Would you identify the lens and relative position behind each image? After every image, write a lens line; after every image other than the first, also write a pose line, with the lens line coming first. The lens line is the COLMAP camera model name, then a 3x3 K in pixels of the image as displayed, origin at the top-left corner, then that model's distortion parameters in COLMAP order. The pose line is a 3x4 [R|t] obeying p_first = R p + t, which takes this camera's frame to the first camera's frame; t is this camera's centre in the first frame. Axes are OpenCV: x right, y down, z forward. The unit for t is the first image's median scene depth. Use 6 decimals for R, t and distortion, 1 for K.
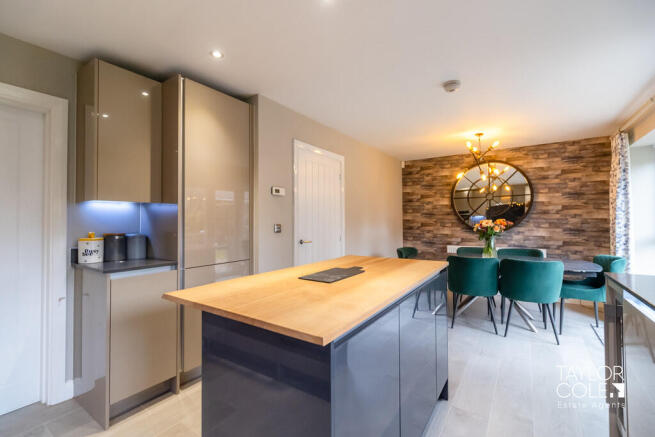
lens RADIAL K [[285.8, 0, 323.0], [0, 285.8, 214.5], [0, 0, 1]] dist [-0.002424, -0.000068]
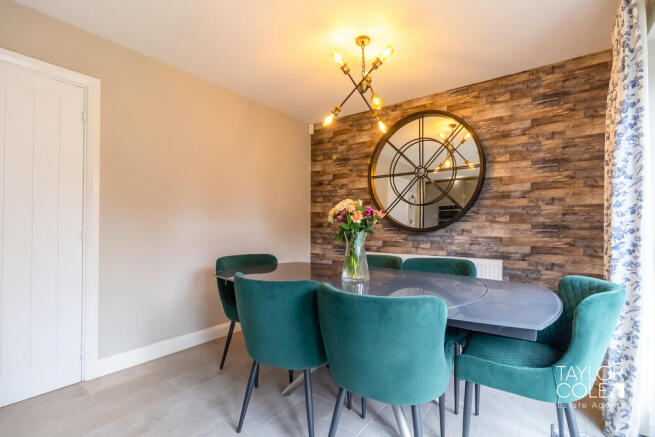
lens RADIAL K [[300.7, 0, 332.3], [0, 300.7, 224.7], [0, 0, 1]] dist [-0.009537, 0.001865]
pose [[0.999740, 0.010330, -0.020323, 0.459109], [-0.009953, 0.999778, 0.018561, 0.043785], [0.020510, -0.018354, 0.999621, 0.401409]]
